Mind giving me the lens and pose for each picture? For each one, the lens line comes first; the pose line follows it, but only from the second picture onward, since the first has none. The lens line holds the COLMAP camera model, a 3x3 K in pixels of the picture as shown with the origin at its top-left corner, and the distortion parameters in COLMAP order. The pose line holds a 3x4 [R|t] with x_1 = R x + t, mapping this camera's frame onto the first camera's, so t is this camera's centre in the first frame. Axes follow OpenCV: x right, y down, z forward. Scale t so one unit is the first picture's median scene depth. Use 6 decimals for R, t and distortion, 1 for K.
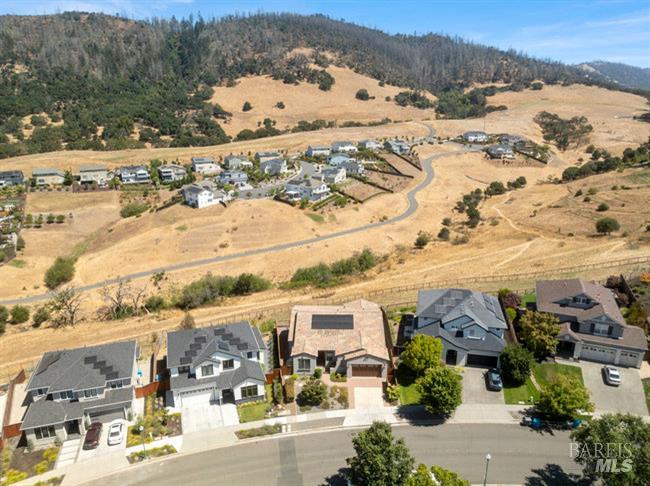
lens RADIAL K [[458.4, 0, 324.0], [0, 458.4, 242.9], [0, 0, 1]] dist [-0.051418, 0.021562]
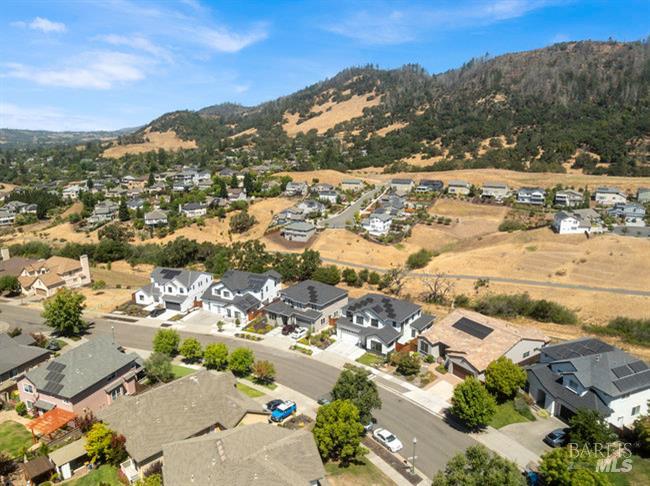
lens RADIAL K [[458.4, 0, 325.7], [0, 458.4, 239.1], [0, 0, 1]] dist [-0.051418, 0.021562]
pose [[0.567720, 0.188283, -0.801401, 0.150474], [-0.235711, 0.969913, 0.060894, -0.003497], [0.788755, 0.154328, 0.595020, 0.011938]]
